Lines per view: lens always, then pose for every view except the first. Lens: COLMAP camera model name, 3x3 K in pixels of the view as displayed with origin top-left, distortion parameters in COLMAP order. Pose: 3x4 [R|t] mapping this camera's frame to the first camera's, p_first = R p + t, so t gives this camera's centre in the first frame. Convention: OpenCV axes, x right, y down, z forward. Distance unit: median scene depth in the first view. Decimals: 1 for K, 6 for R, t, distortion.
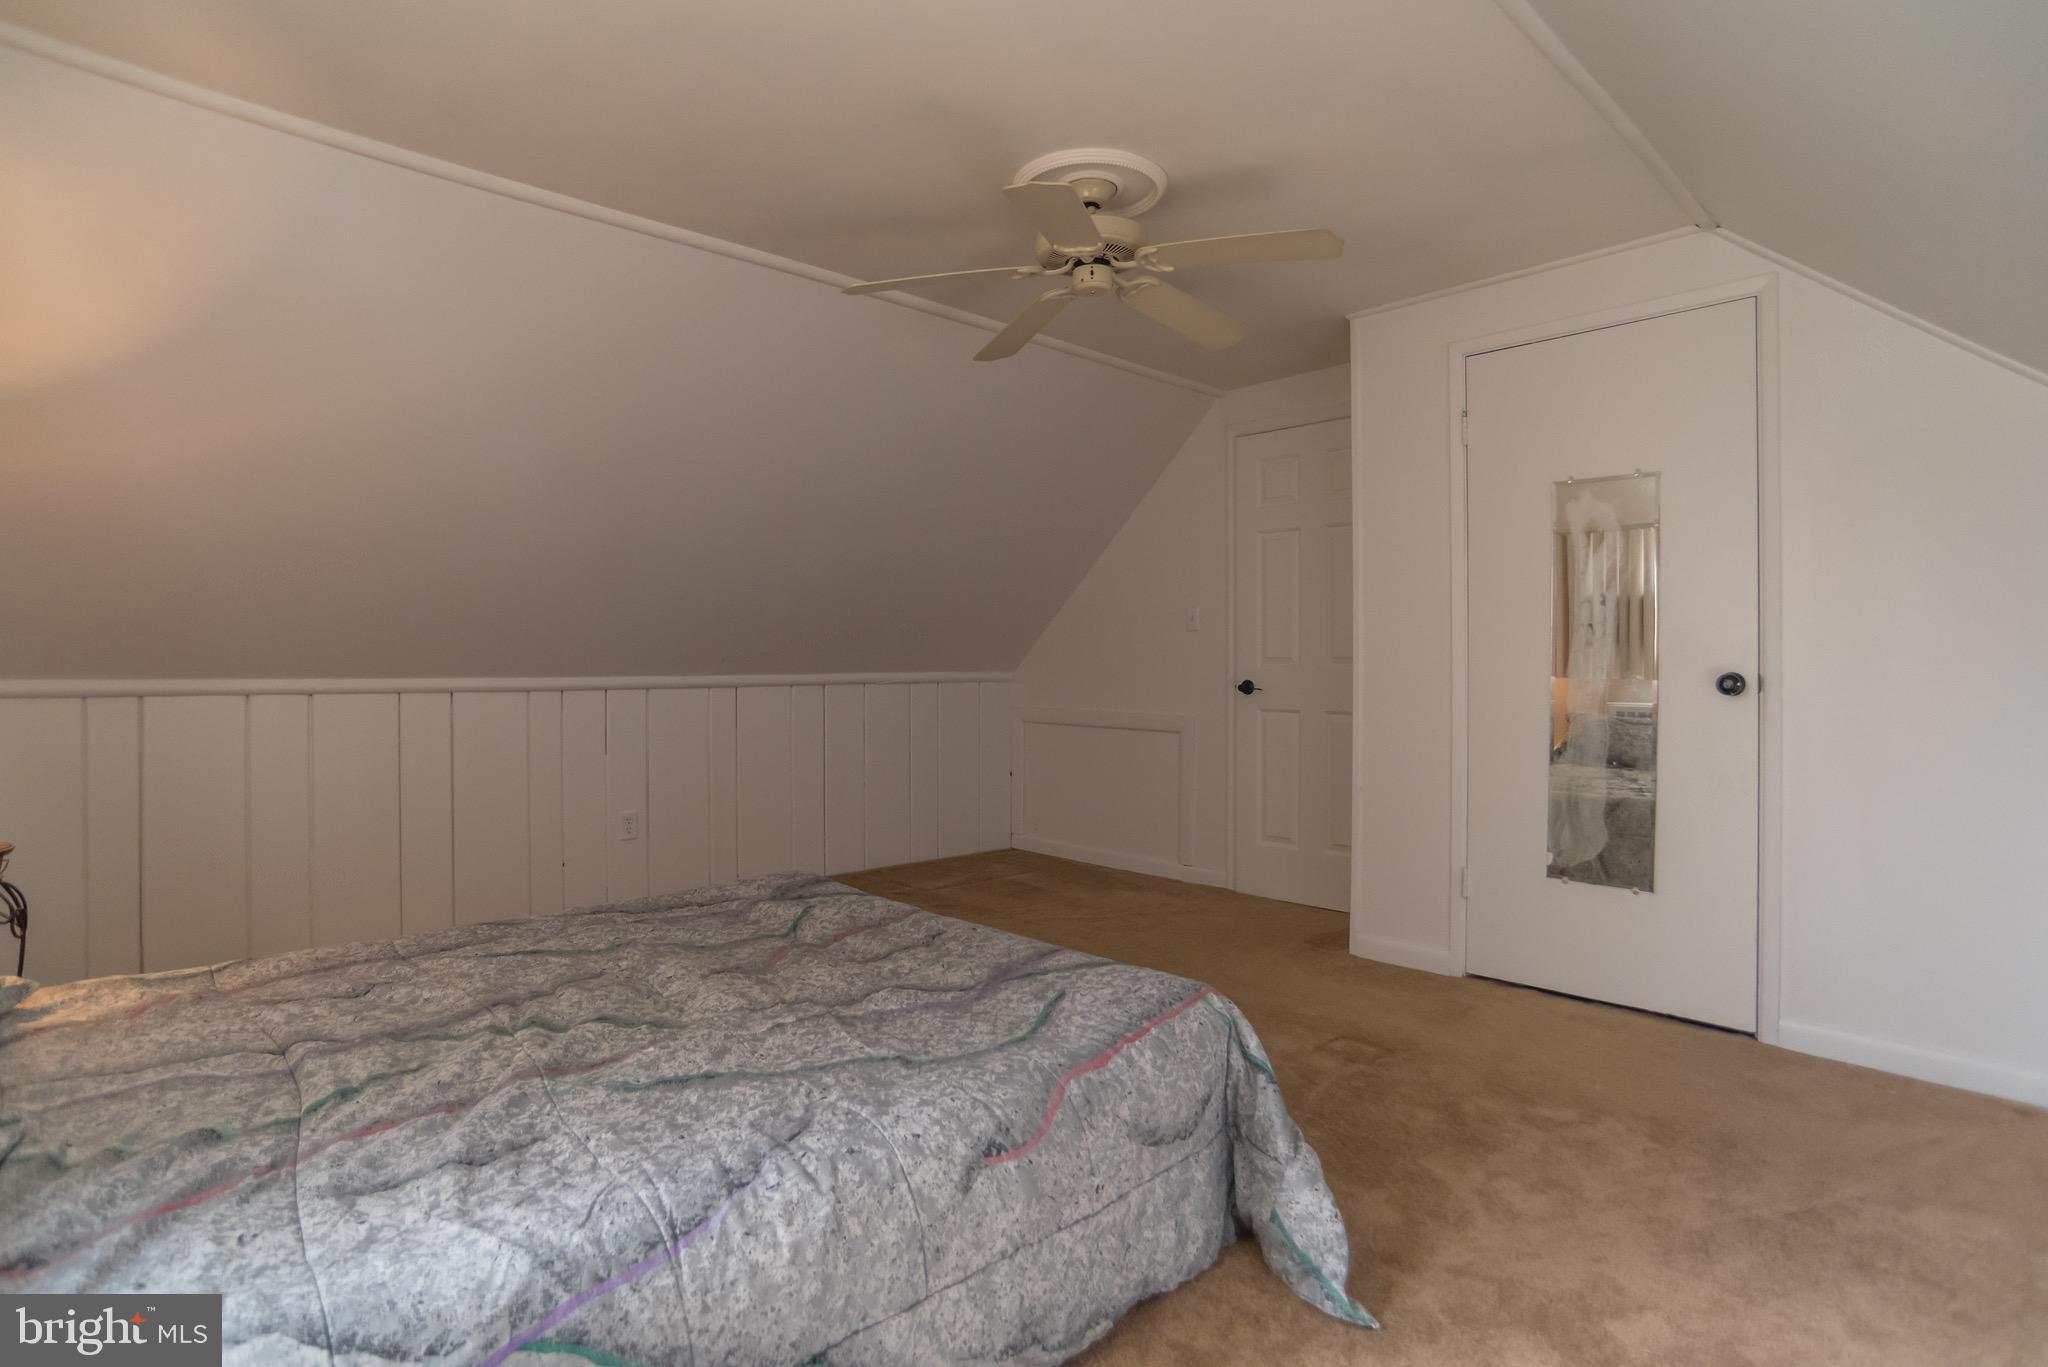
lens RADIAL K [[1050.5, 0, 1027.6], [0, 1050.5, 663.6], [0, 0, 1]] dist [-0.040506, 0.014424]
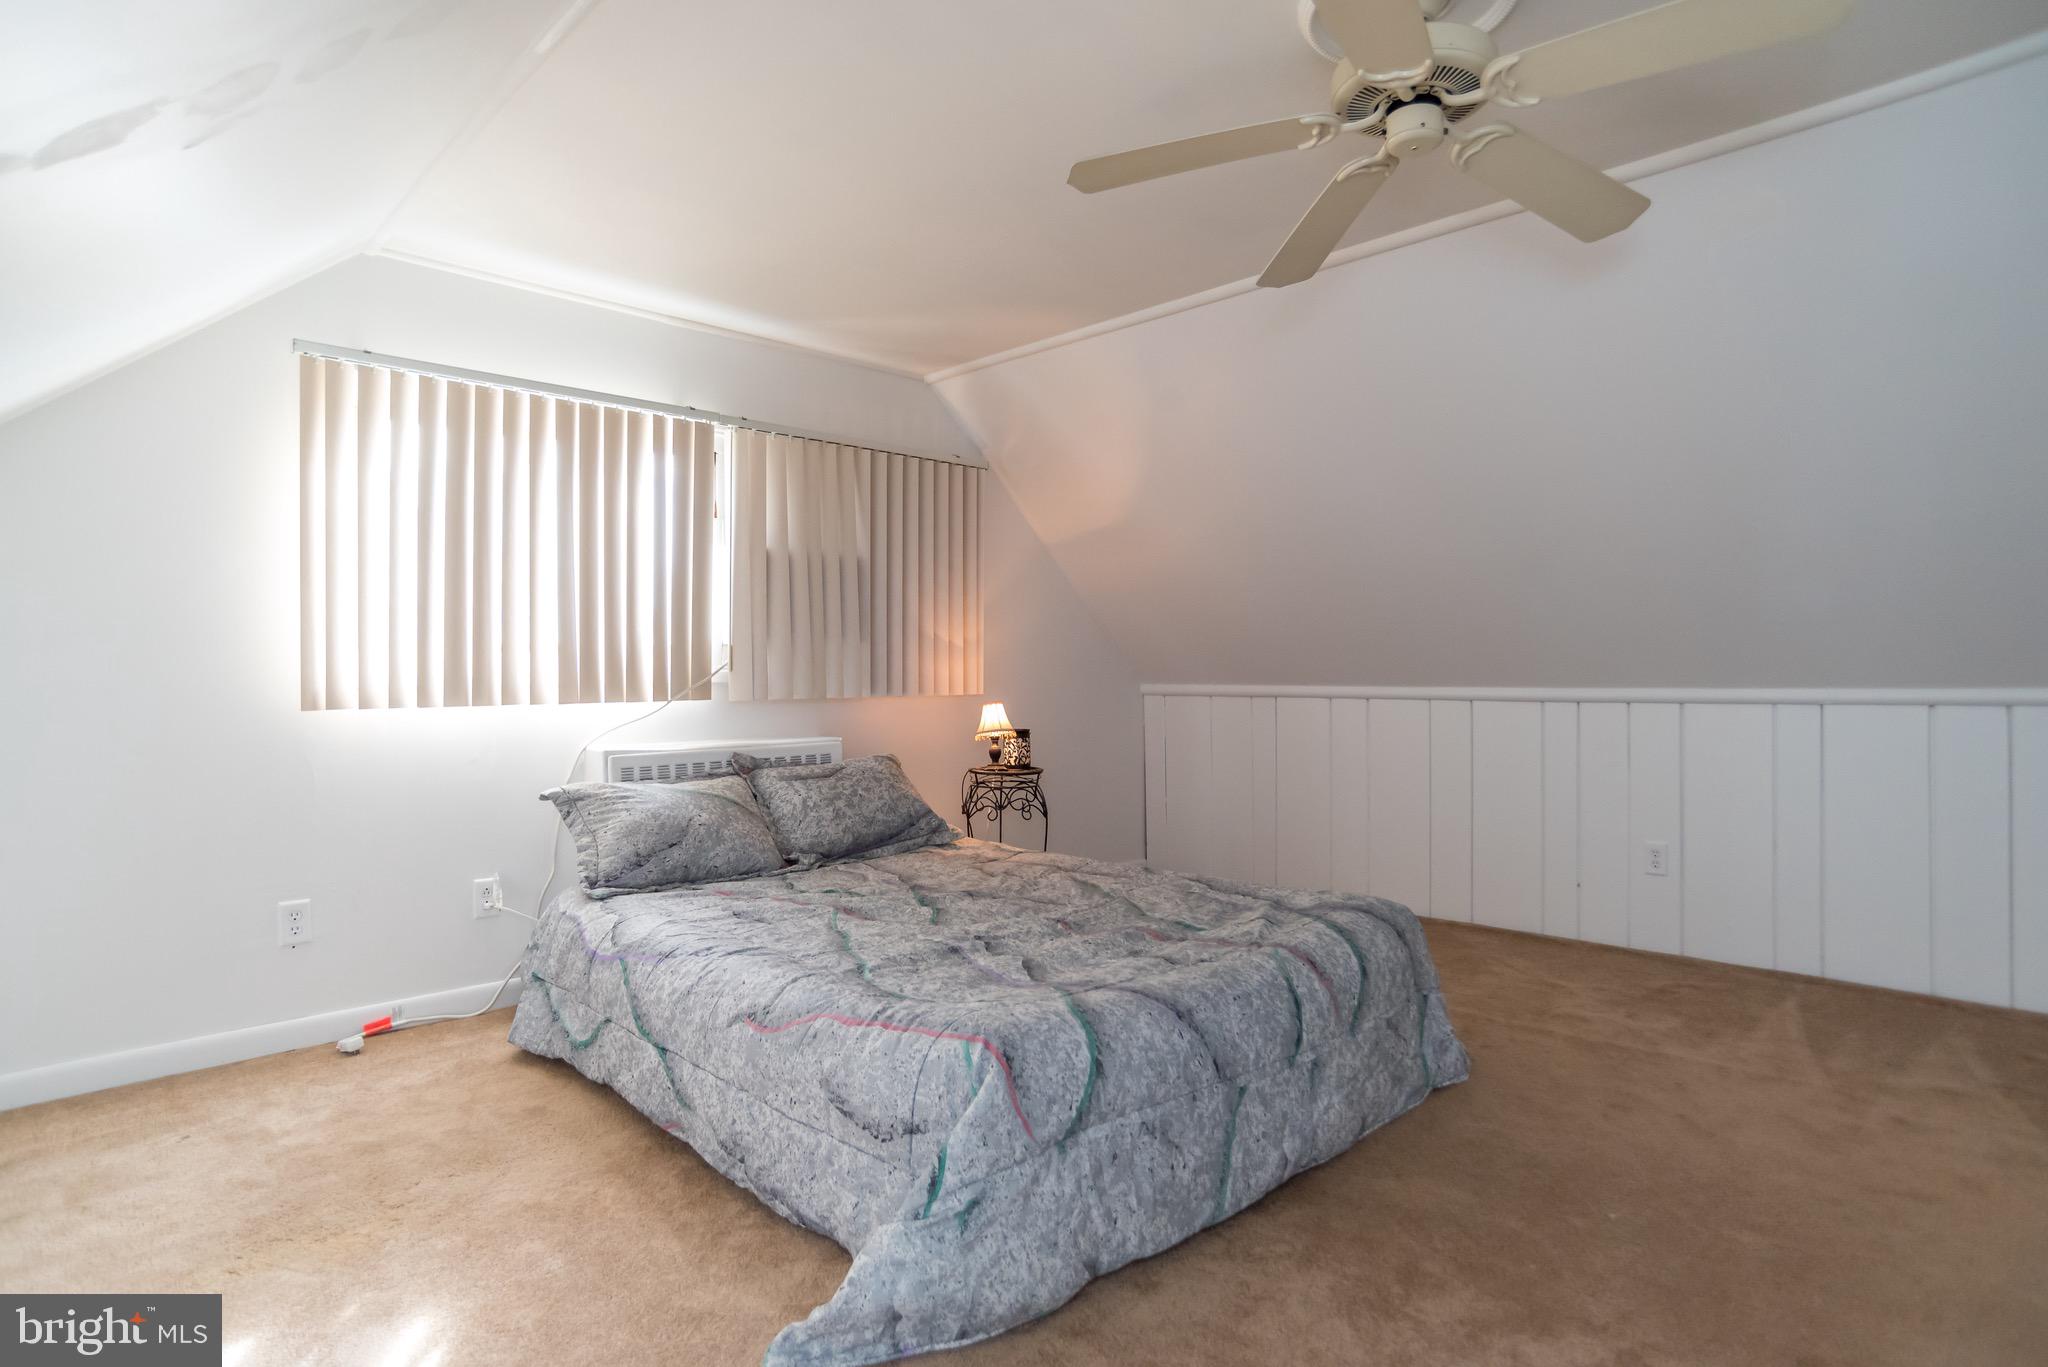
lens RADIAL K [[1050.5, 0, 1021.2], [0, 1050.5, 686.0], [0, 0, 1]] dist [-0.040506, 0.014424]
pose [[0.025397, 0.007198, -0.999652, 1.232705], [0.005907, 0.999956, 0.007350, 0.004323], [0.999660, -0.006092, 0.025354, 1.170594]]
